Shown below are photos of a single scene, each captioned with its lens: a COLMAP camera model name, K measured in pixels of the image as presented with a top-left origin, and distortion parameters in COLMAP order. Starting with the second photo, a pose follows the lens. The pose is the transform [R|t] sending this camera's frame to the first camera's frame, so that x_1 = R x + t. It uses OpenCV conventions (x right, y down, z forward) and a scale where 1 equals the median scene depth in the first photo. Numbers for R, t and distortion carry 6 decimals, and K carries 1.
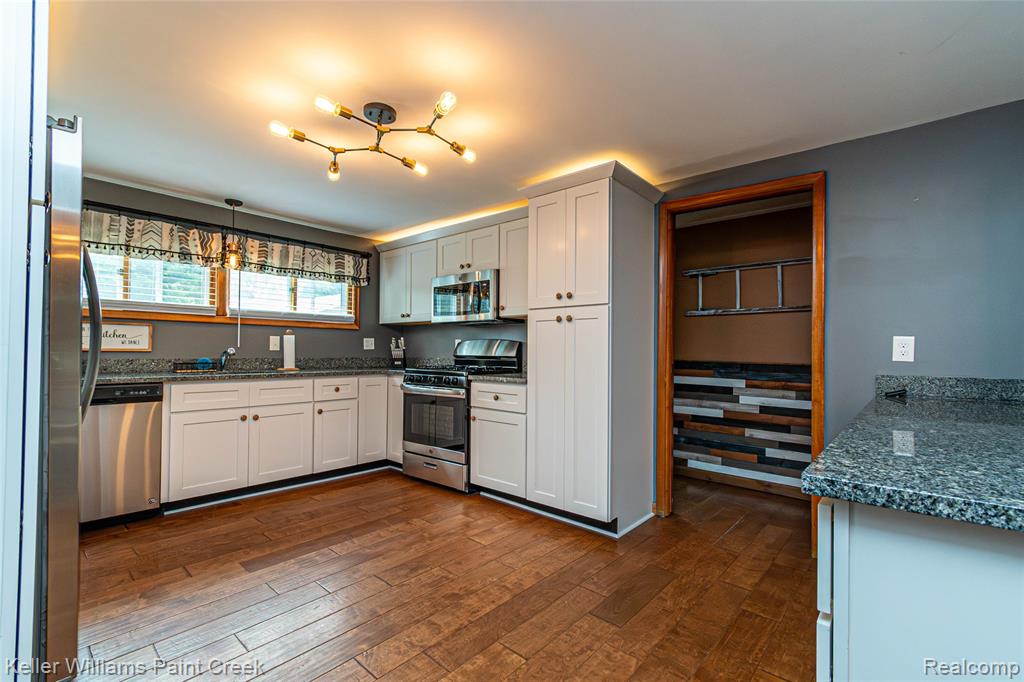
lens RADIAL K [[454.7, 0, 512.0], [0, 454.7, 341.0], [0, 0, 1]] dist [-0.000406, -0.000132]
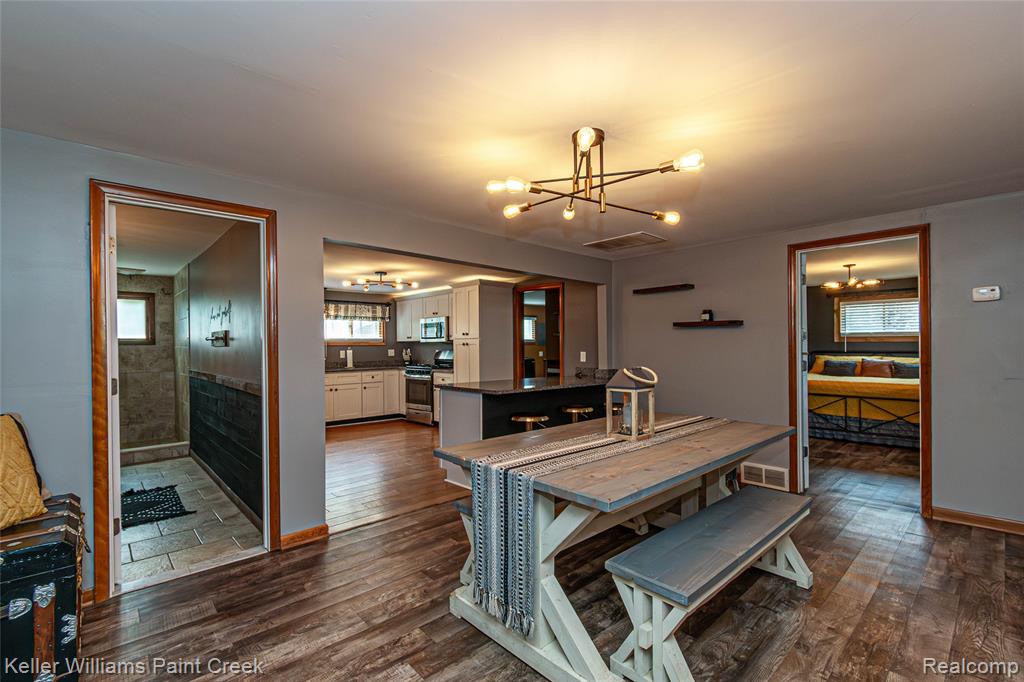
lens RADIAL K [[468.9, 0, 512.0], [0, 468.9, 341.0], [0, 0, 1]] dist [-0.000013, -0.000035]
pose [[0.993418, -0.017398, -0.113218, 0.488886], [0.018782, 0.999761, 0.011167, -0.068386], [0.112996, -0.013220, 0.993507, -1.042741]]
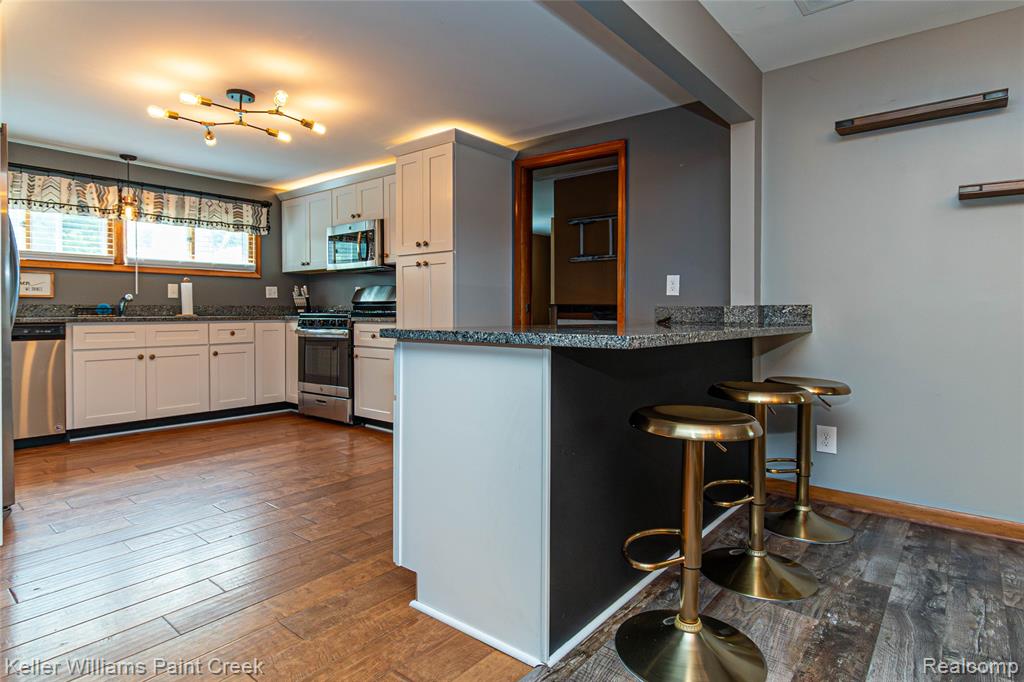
lens RADIAL K [[554.0, 0, 516.6], [0, 554.0, 310.9], [0, 0, 1]] dist [0.001876, -0.009676]
pose [[0.999310, -0.009418, 0.035919, 0.240124], [0.008592, 0.999696, 0.023103, 0.031202], [-0.036125, -0.022779, 0.999088, -0.325243]]
